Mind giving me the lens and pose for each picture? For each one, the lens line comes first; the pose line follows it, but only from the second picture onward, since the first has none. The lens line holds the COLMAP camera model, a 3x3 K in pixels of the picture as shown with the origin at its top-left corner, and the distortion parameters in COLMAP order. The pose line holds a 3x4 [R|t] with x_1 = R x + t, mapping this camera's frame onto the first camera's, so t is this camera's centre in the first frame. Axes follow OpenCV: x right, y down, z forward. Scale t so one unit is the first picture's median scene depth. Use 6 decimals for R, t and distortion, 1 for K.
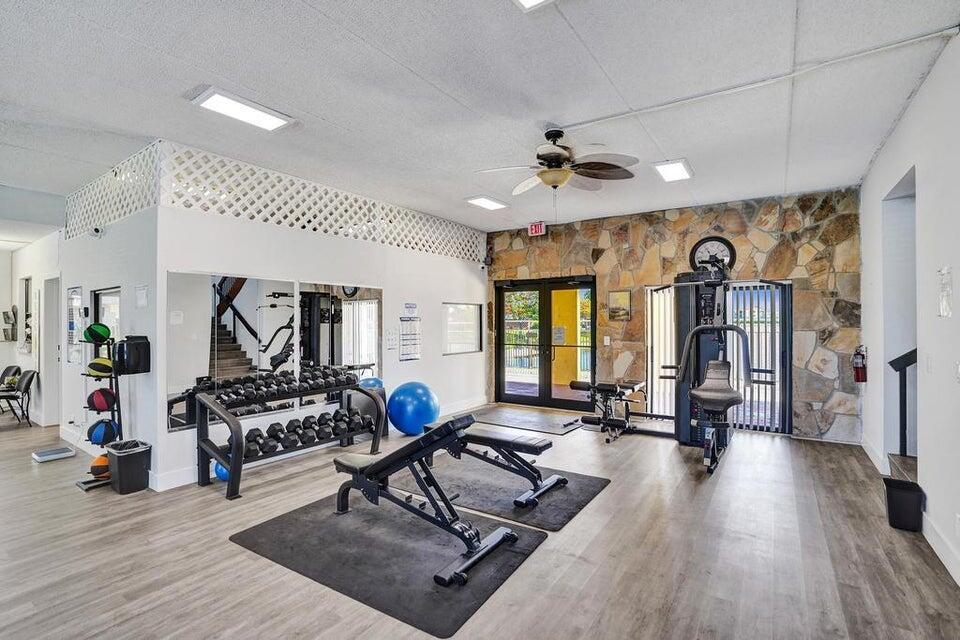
lens RADIAL K [[450.6, 0, 480.0], [0, 450.6, 320.0], [0, 0, 1]] dist [-0.073810, 0.031403]
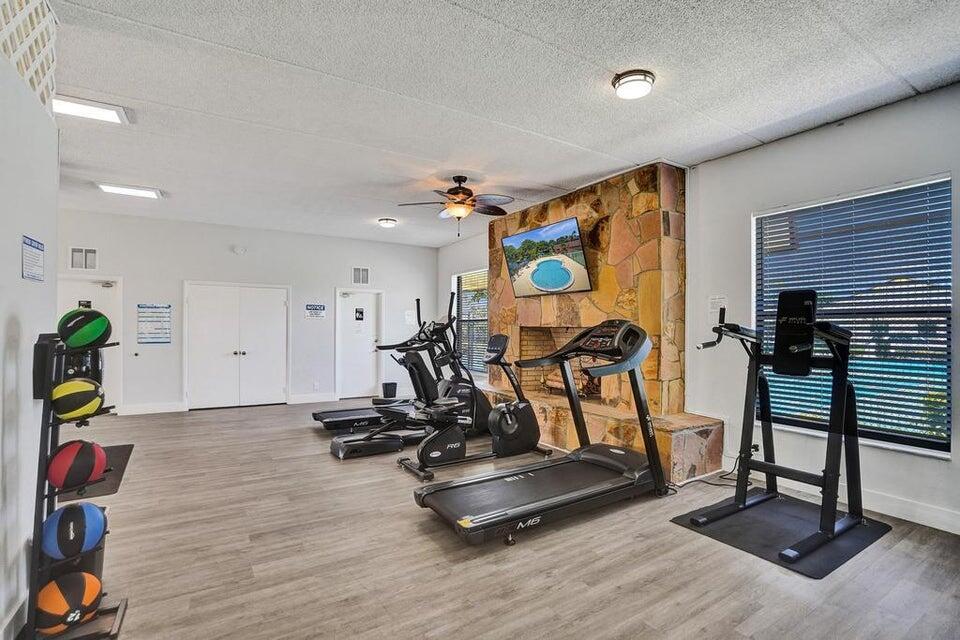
lens RADIAL K [[450.6, 0, 480.0], [0, 450.6, 320.0], [0, 0, 1]] dist [-0.073810, 0.031403]
pose [[-0.914614, 0.006770, 0.404272, -1.798159], [0.001329, 0.999905, -0.013738, 0.034234], [-0.404327, -0.012028, -0.914535, 1.527986]]
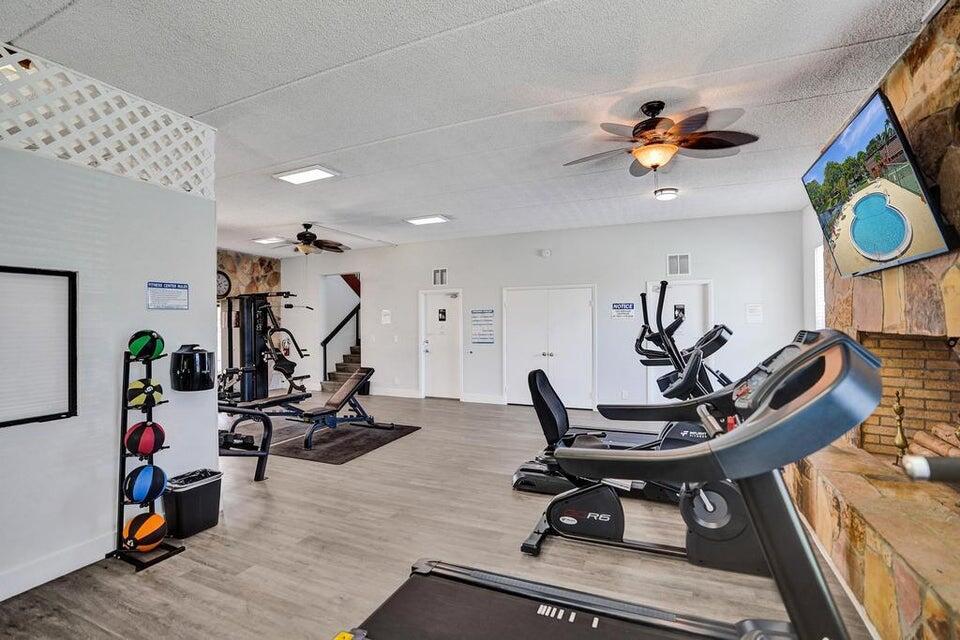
lens RADIAL K [[450.6, 0, 480.0], [0, 450.6, 320.0], [0, 0, 1]] dist [-0.073810, 0.031403]
pose [[-0.170850, 0.011033, 0.985235, -2.010249], [0.014986, 0.999851, -0.008598, 0.005962], [-0.985183, 0.013295, -0.170989, 0.698893]]
